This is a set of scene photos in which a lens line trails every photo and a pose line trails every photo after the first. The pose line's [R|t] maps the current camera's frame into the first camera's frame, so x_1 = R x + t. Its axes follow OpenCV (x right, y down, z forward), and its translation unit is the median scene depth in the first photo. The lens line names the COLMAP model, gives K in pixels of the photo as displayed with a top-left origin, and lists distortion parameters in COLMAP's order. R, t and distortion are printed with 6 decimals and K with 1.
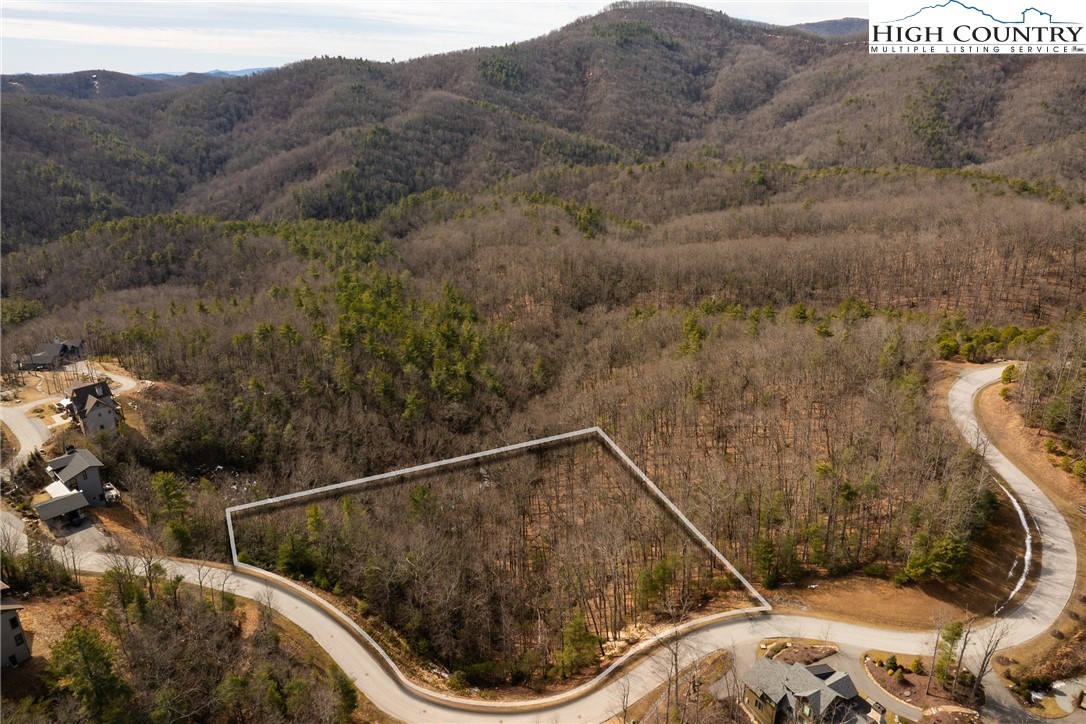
lens RADIAL K [[798.2, 0, 543.0], [0, 798.2, 362.0], [0, 0, 1]] dist [0.010193, 0.004385]
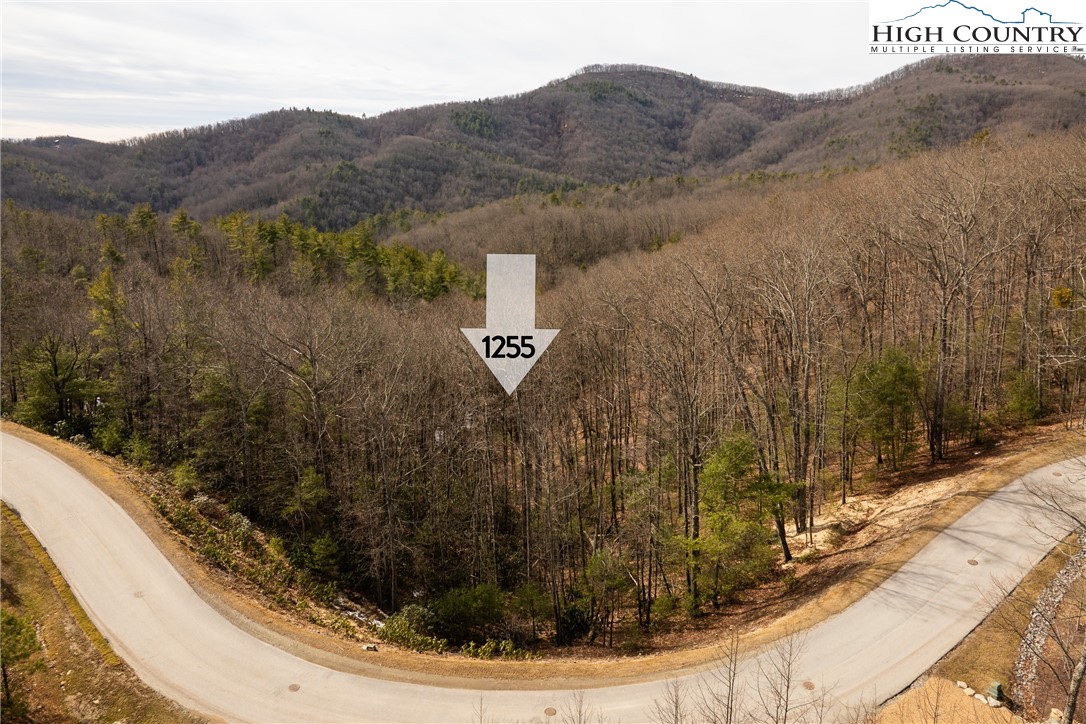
lens RADIAL K [[780.3, 0, 543.0], [0, 780.3, 362.0], [0, 0, 1]] dist [-0.001356, -0.001665]
pose [[0.999231, -0.014471, 0.036454, -0.008361], [0.018713, 0.992734, -0.118863, 0.046965], [-0.034469, 0.119454, 0.992241, 0.092048]]
